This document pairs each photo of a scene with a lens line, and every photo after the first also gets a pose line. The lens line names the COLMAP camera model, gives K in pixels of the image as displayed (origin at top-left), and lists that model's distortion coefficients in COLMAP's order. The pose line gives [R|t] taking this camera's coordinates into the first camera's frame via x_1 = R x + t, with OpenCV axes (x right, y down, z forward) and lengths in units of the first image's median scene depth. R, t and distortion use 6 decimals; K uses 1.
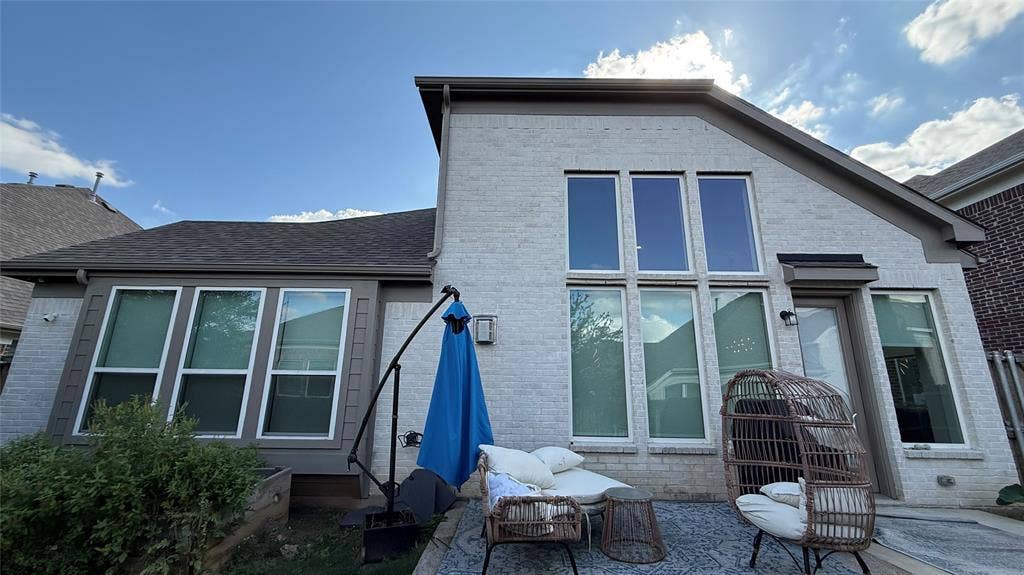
lens RADIAL K [[405.2, 0, 509.3], [0, 405.2, 288.3], [0, 0, 1]] dist [-0.001766, -0.000110]
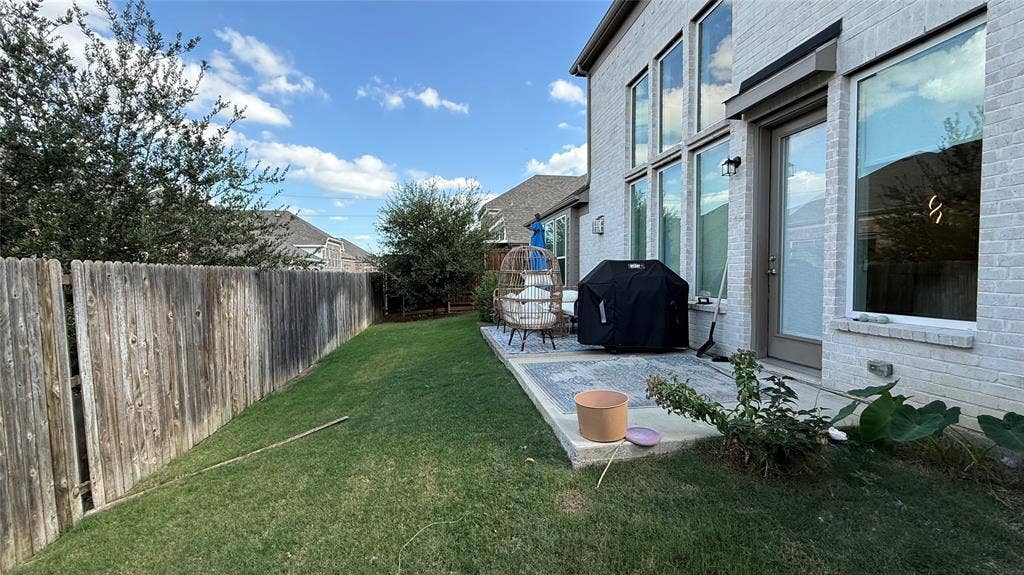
lens RADIAL K [[405.2, 0, 509.3], [0, 405.2, 288.3], [0, 0, 1]] dist [-0.001766, -0.000110]
pose [[0.181124, 0.019026, -0.983276, 1.387106], [0.254558, 0.964833, 0.065560, 0.140450], [0.949944, -0.262176, 0.169911, 0.318123]]
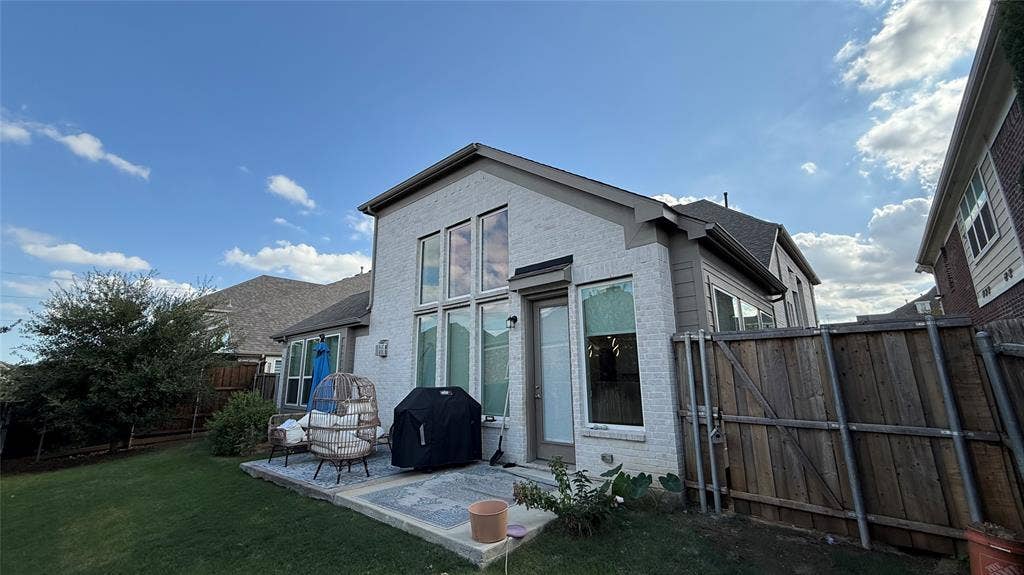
lens RADIAL K [[405.2, 0, 509.3], [0, 405.2, 288.3], [0, 0, 1]] dist [-0.001766, -0.000110]
pose [[0.753270, -0.169271, -0.635557, 1.431547], [0.188756, 0.981302, -0.037638, 0.015580], [0.630044, -0.091613, 0.771136, 0.029093]]
